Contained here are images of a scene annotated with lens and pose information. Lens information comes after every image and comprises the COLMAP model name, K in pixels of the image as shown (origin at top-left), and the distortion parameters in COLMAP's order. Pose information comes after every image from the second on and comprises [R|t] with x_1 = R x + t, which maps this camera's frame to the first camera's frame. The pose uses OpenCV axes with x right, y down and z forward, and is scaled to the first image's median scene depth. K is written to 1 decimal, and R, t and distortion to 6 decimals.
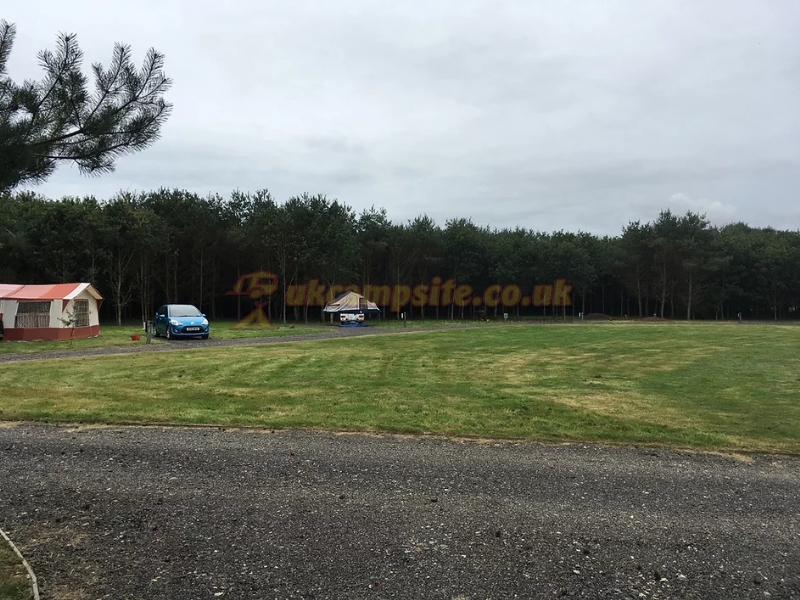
lens RADIAL K [[659.5, 0, 403.8], [0, 659.5, 310.0], [0, 0, 1]] dist [0.009962, 0.001446]
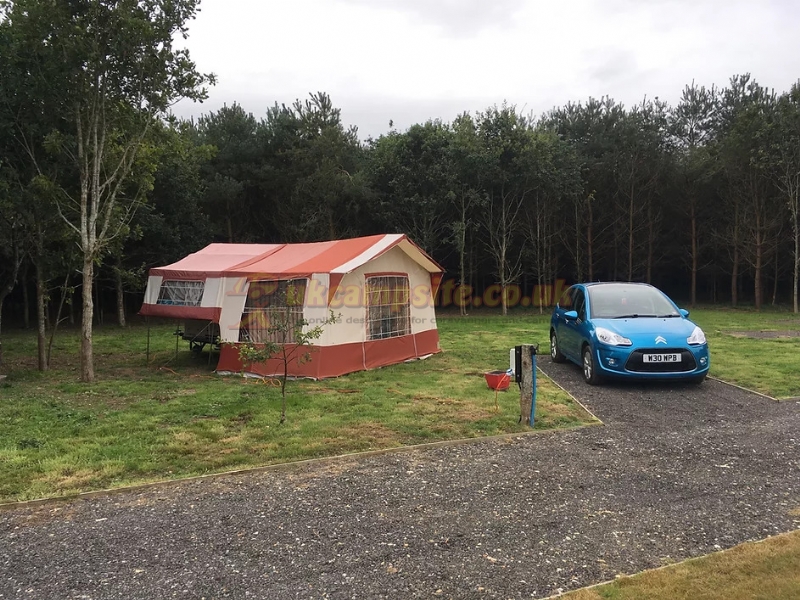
lens RADIAL K [[659.5, 0, 403.8], [0, 659.5, 310.0], [0, 0, 1]] dist [0.009962, 0.001446]
pose [[0.827765, 0.014536, -0.560886, -0.228709], [0.008276, 0.999239, 0.038110, -0.007918], [0.561013, -0.036188, 0.827015, 0.622177]]
